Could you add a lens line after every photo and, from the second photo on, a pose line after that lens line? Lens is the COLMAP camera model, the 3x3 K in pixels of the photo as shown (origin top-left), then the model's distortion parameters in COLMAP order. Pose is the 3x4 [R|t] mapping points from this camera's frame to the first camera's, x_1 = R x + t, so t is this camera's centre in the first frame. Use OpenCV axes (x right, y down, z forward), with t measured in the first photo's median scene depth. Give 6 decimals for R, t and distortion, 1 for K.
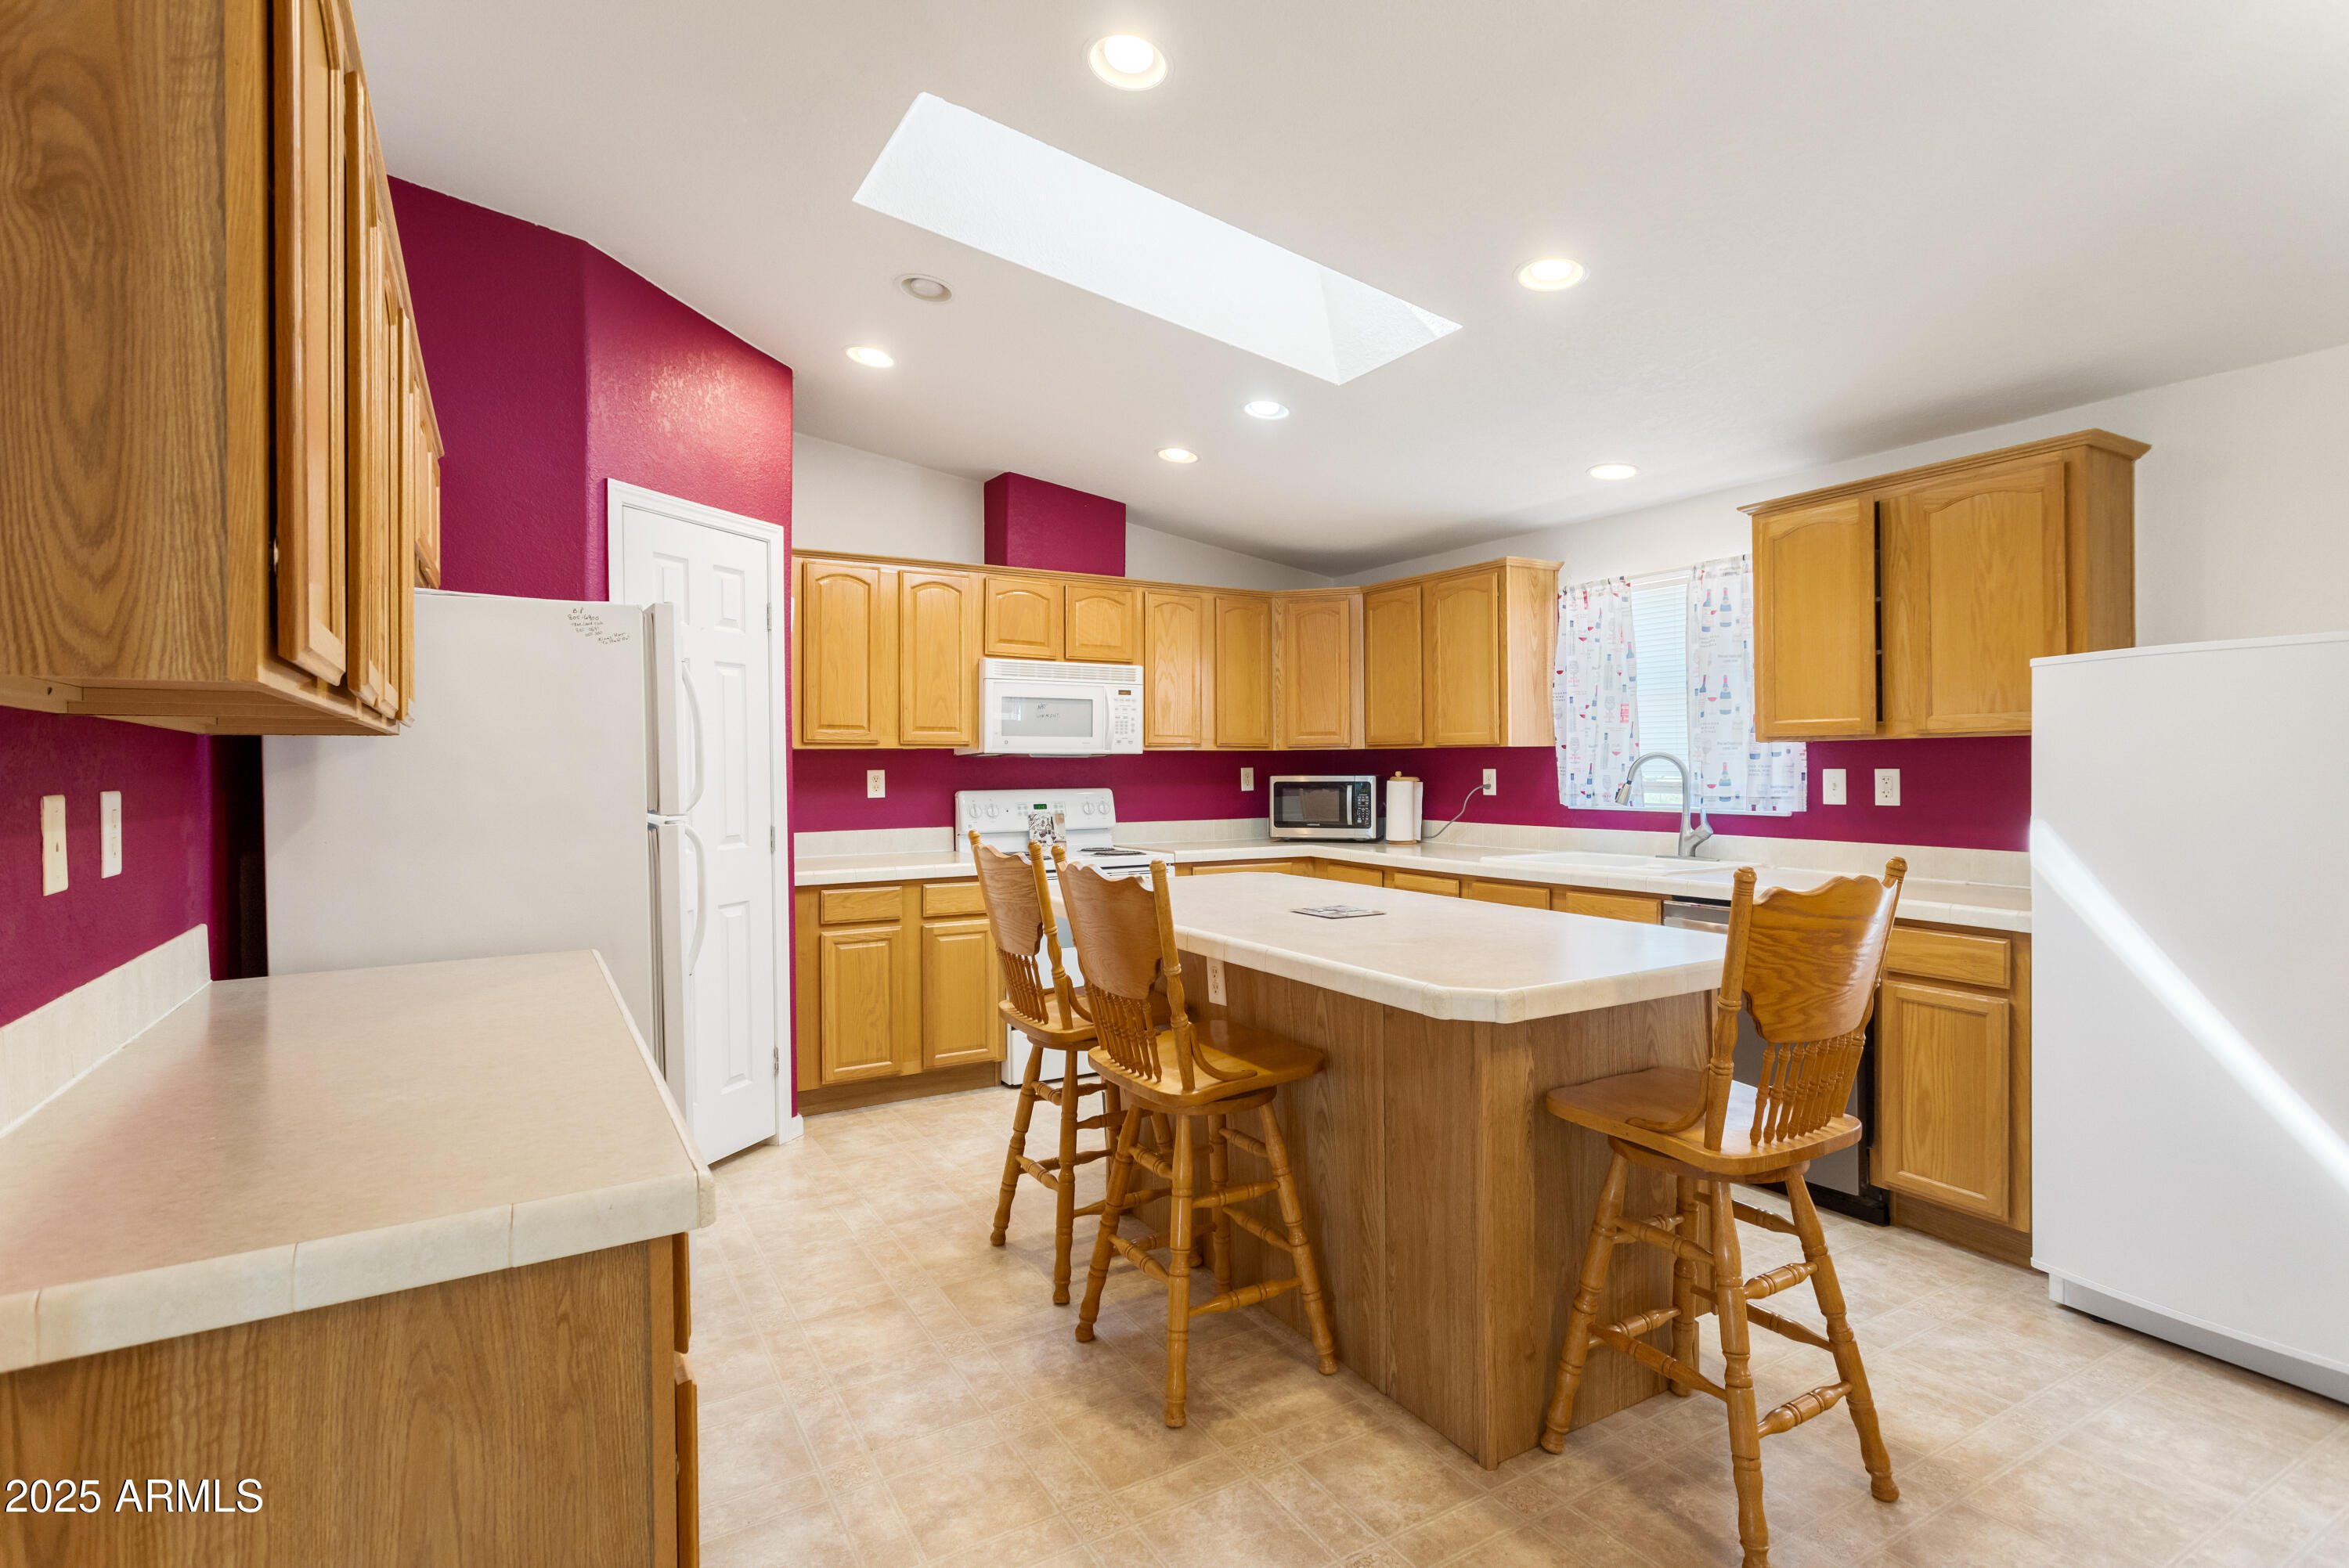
lens RADIAL K [[1145.1, 0, 1166.7], [0, 1145.1, 774.8], [0, 0, 1]] dist [0.005741, 0.000604]
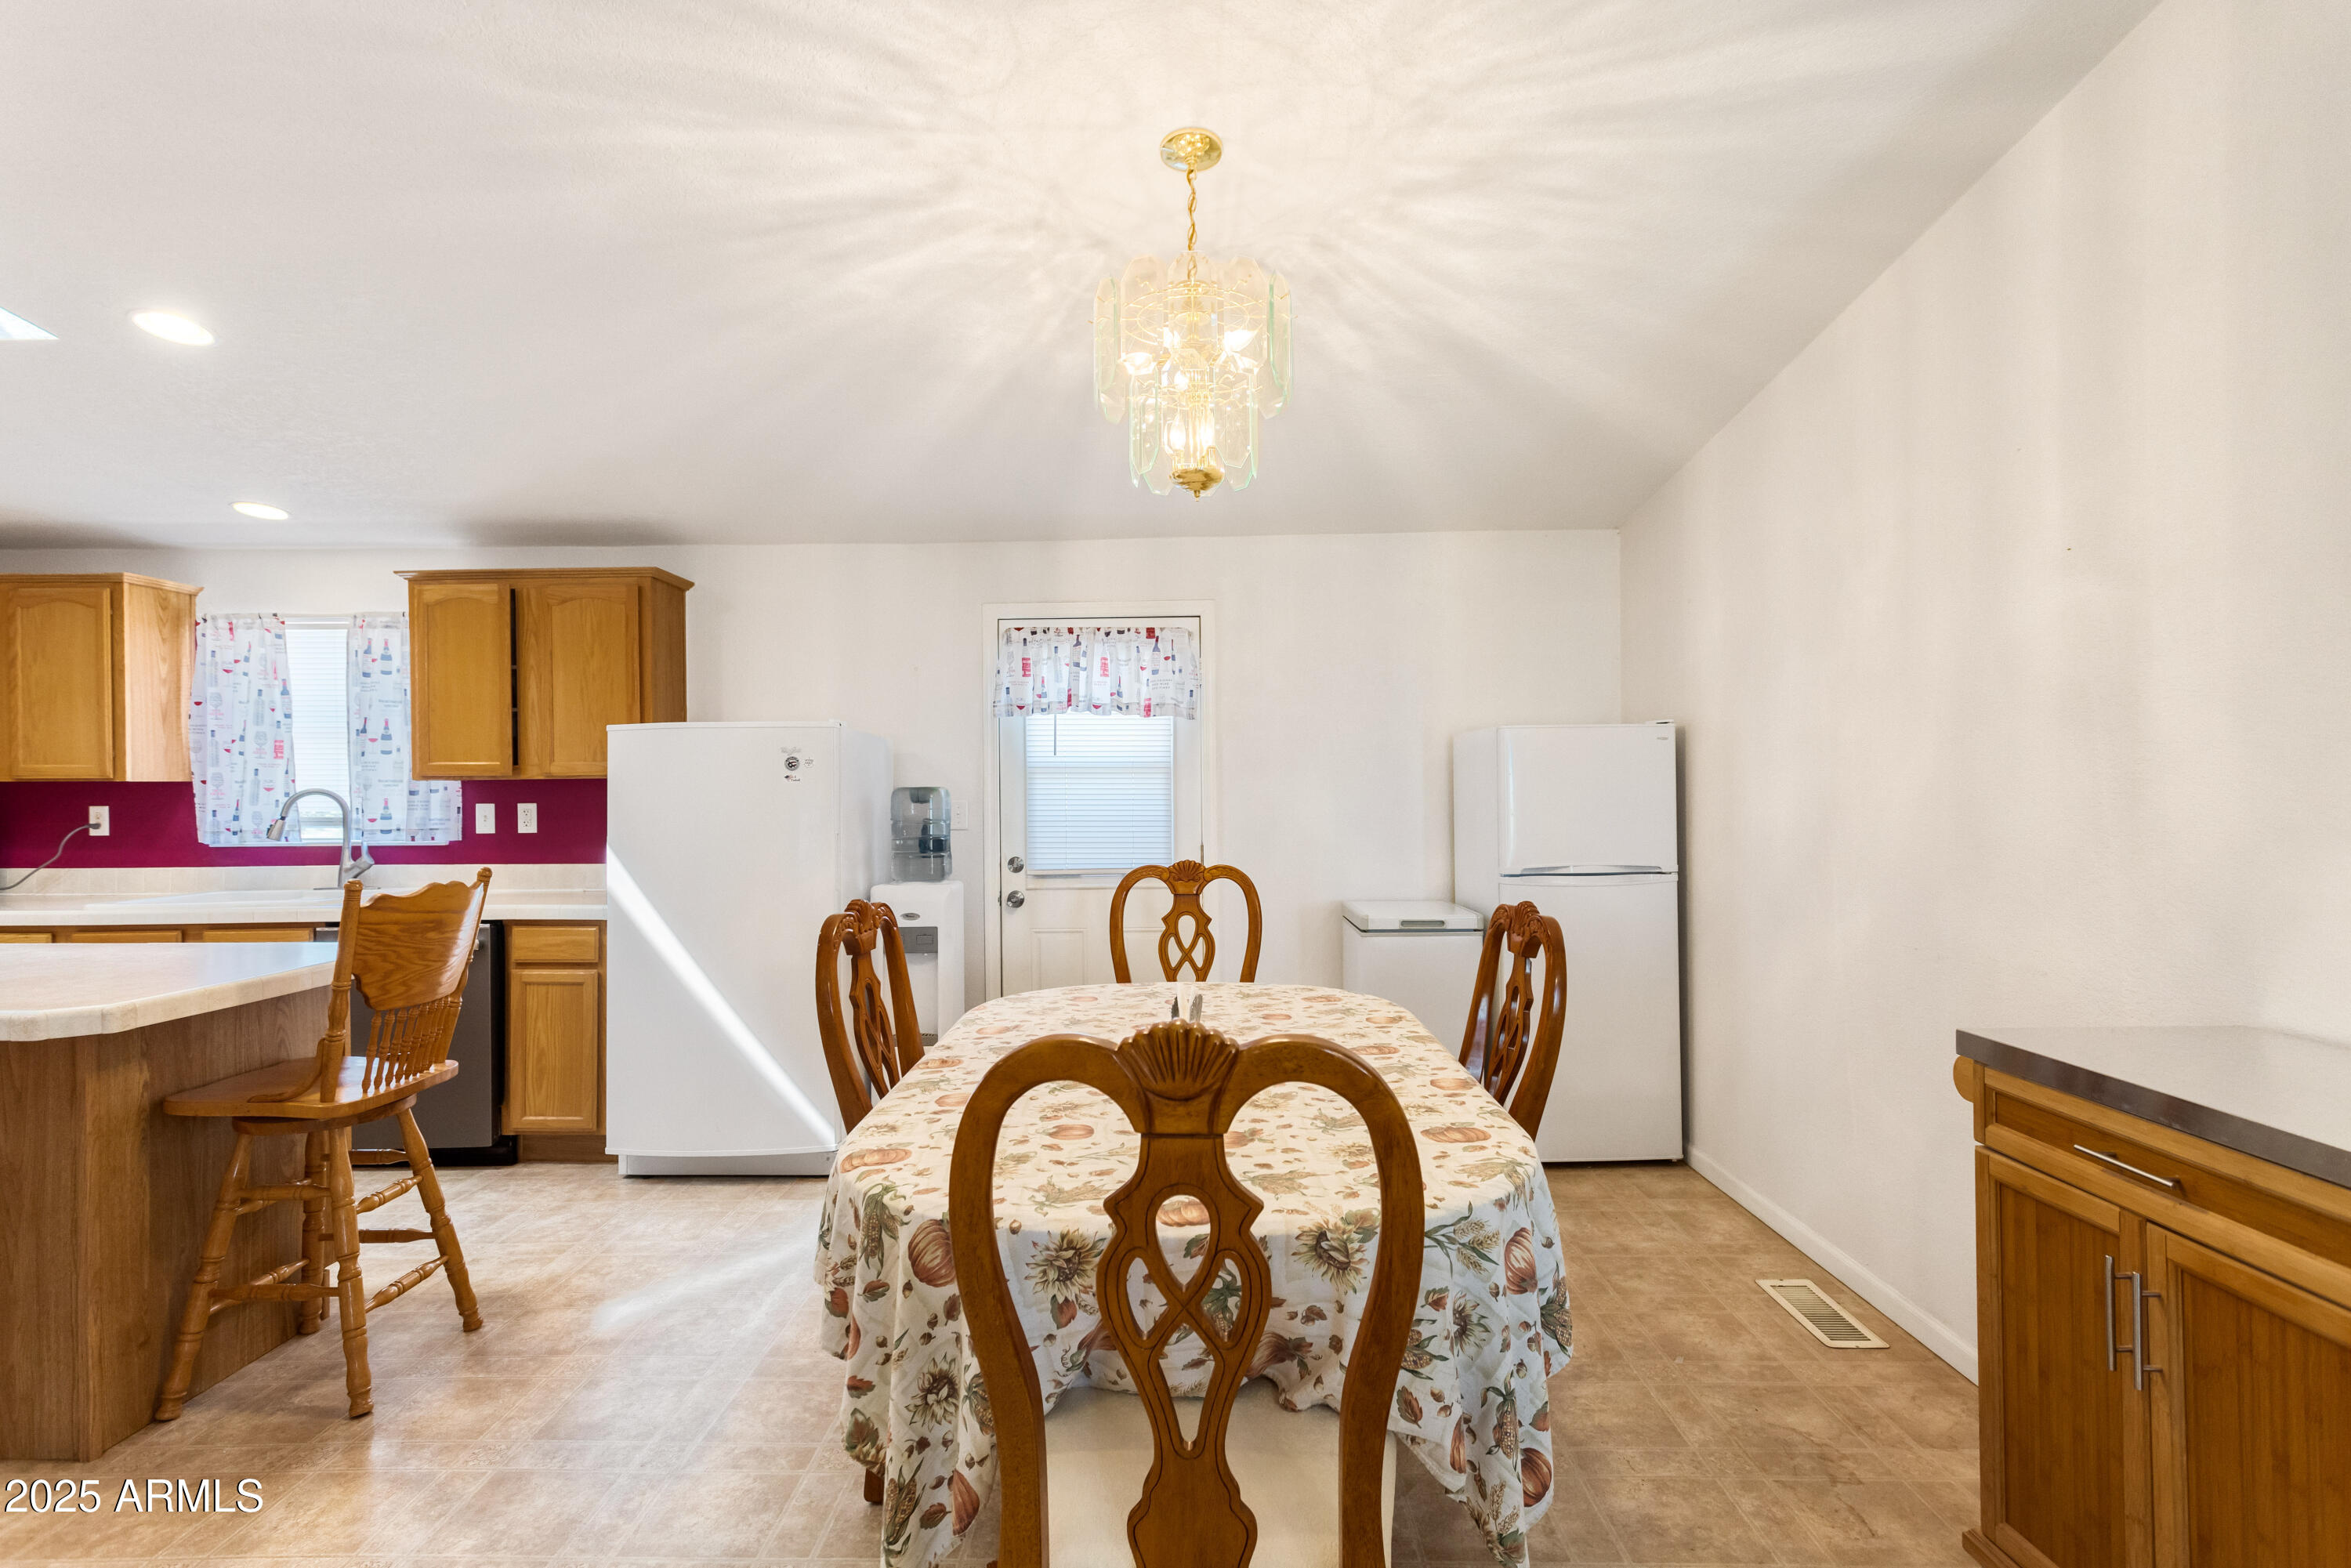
lens RADIAL K [[1146.2, 0, 1184.8], [0, 1146.2, 789.2], [0, 0, 1]] dist [0.005741, 0.000604]
pose [[0.515855, 0.004168, 0.856666, -0.080144], [0.009686, 0.999896, -0.010697, -0.000403], [-0.856621, 0.013816, 0.515761, -0.294067]]
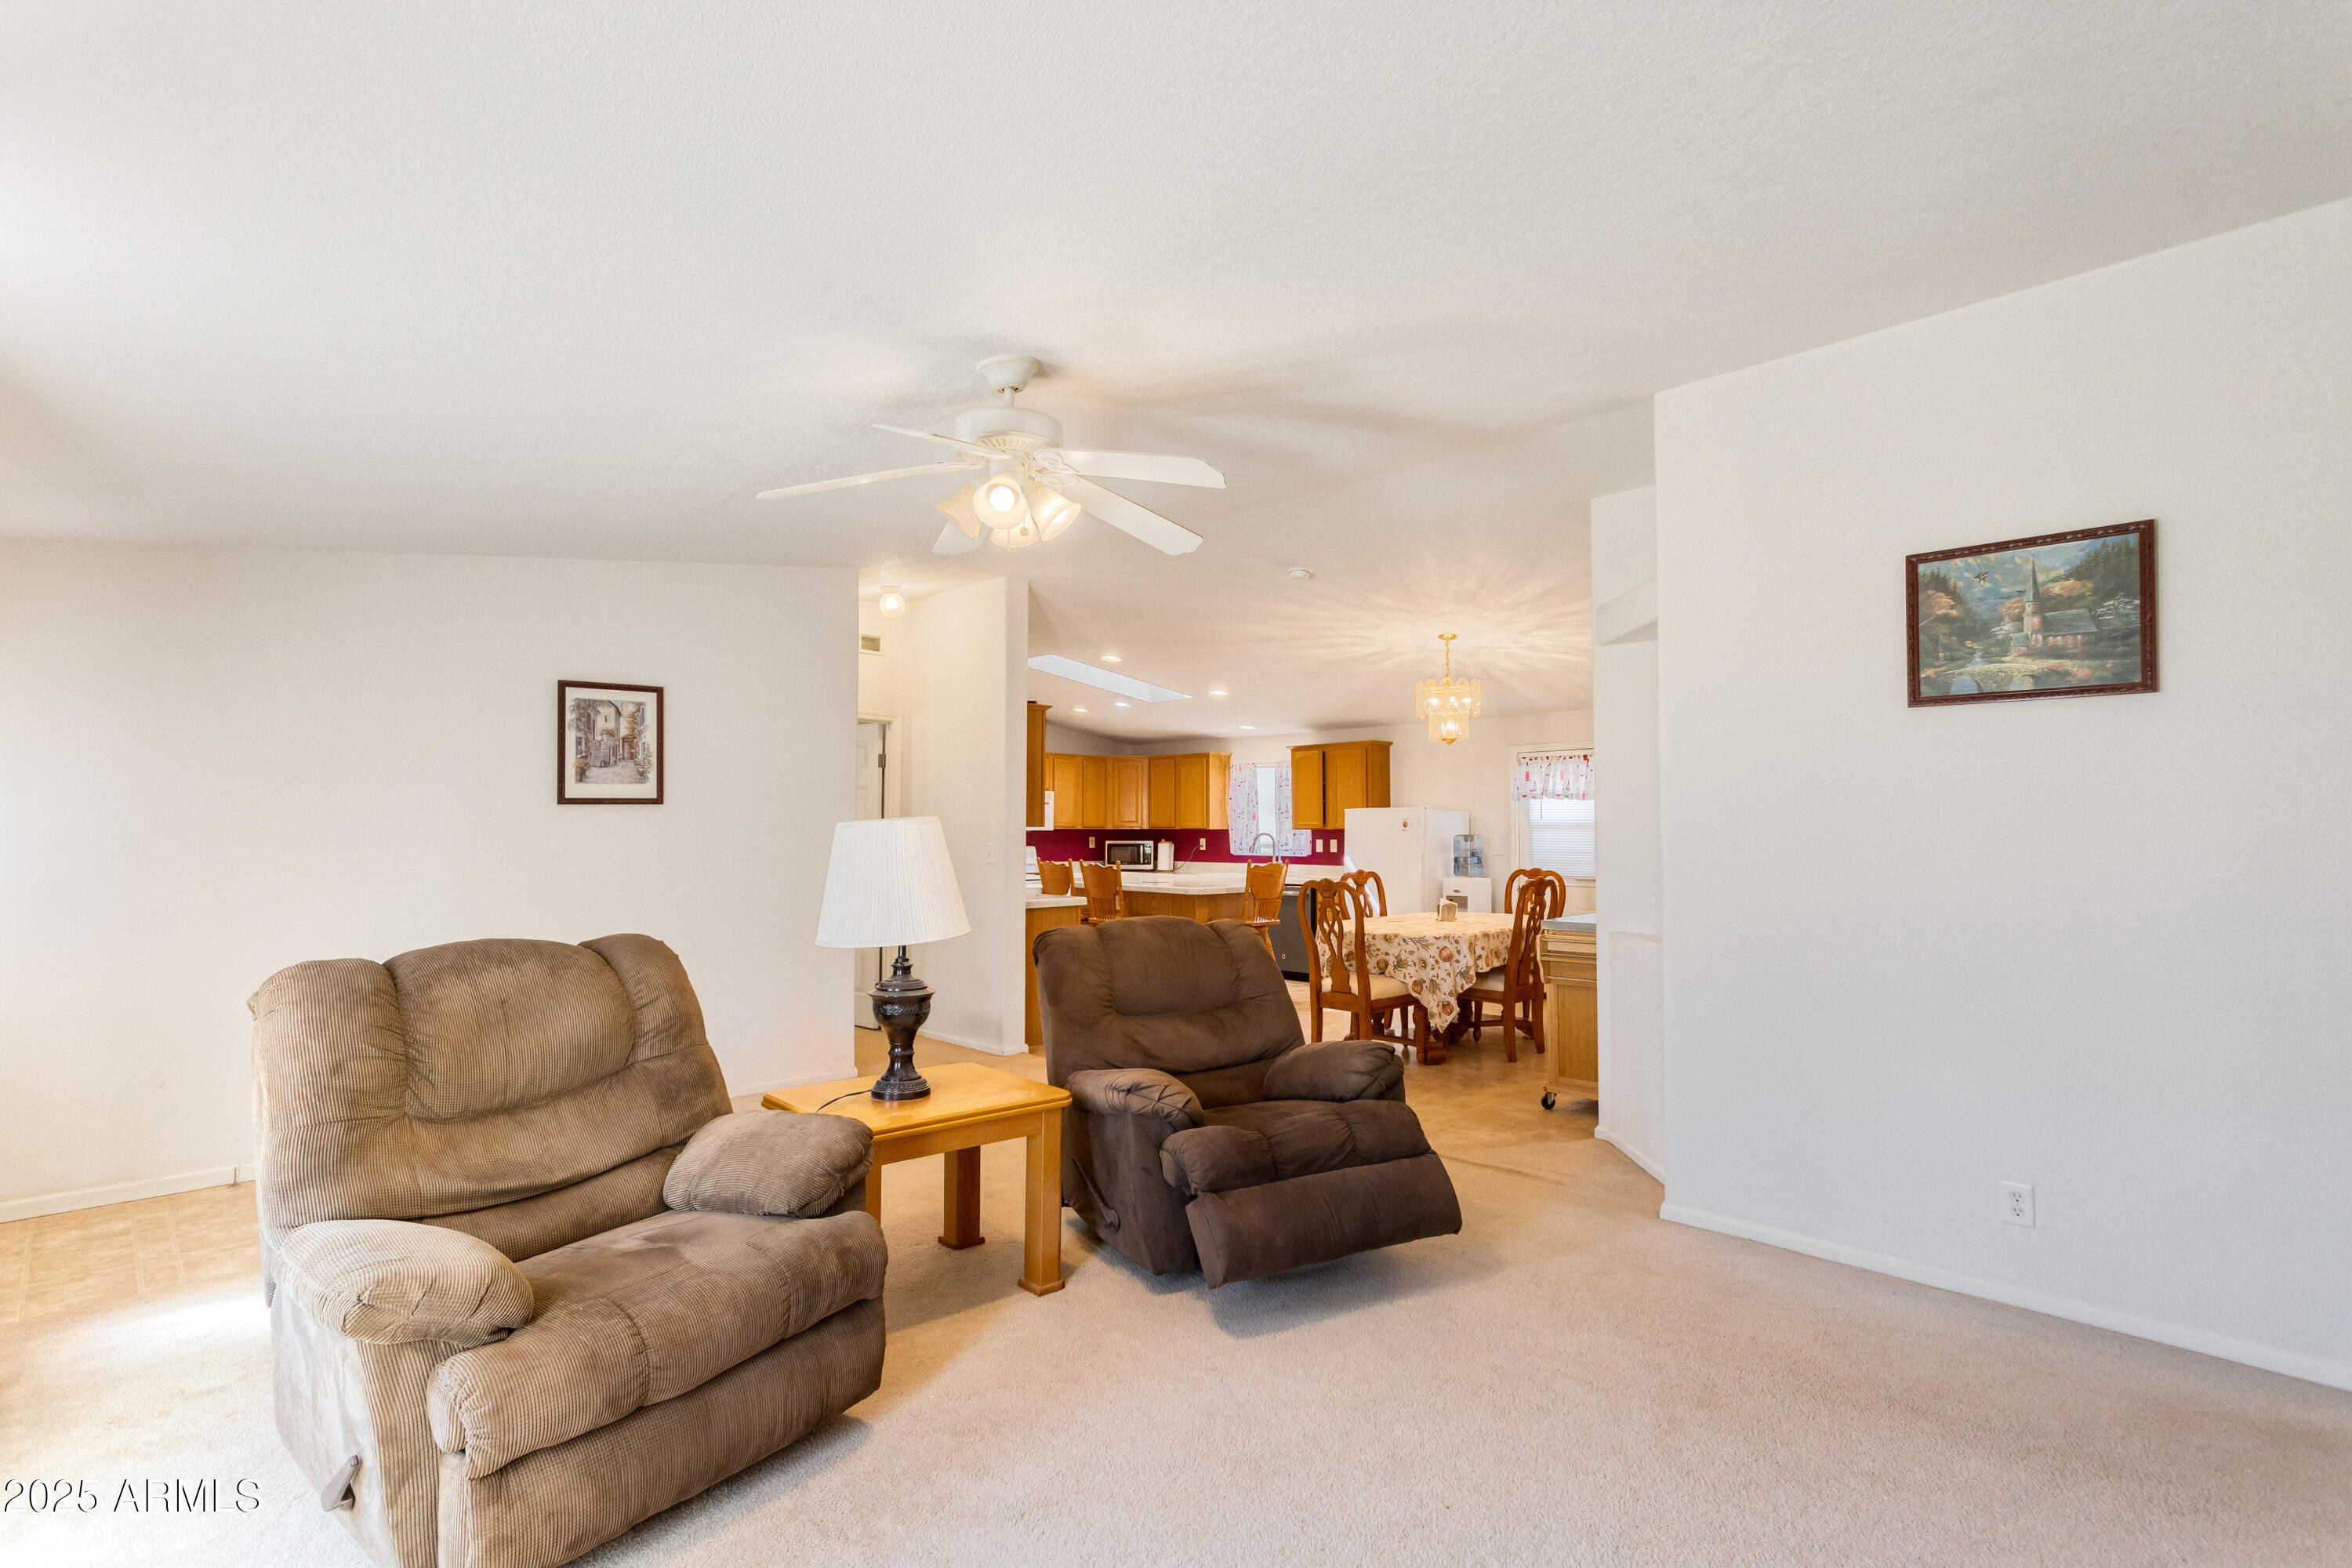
lens RADIAL K [[1146.7, 0, 1183.9], [0, 1146.7, 805.5], [0, 0, 1]] dist [0.005741, 0.000604]
pose [[0.968538, 0.013226, 0.248514, -0.551823], [-0.005631, 0.999496, -0.031250, 0.001645], [-0.248802, 0.028868, 0.968124, -2.057814]]
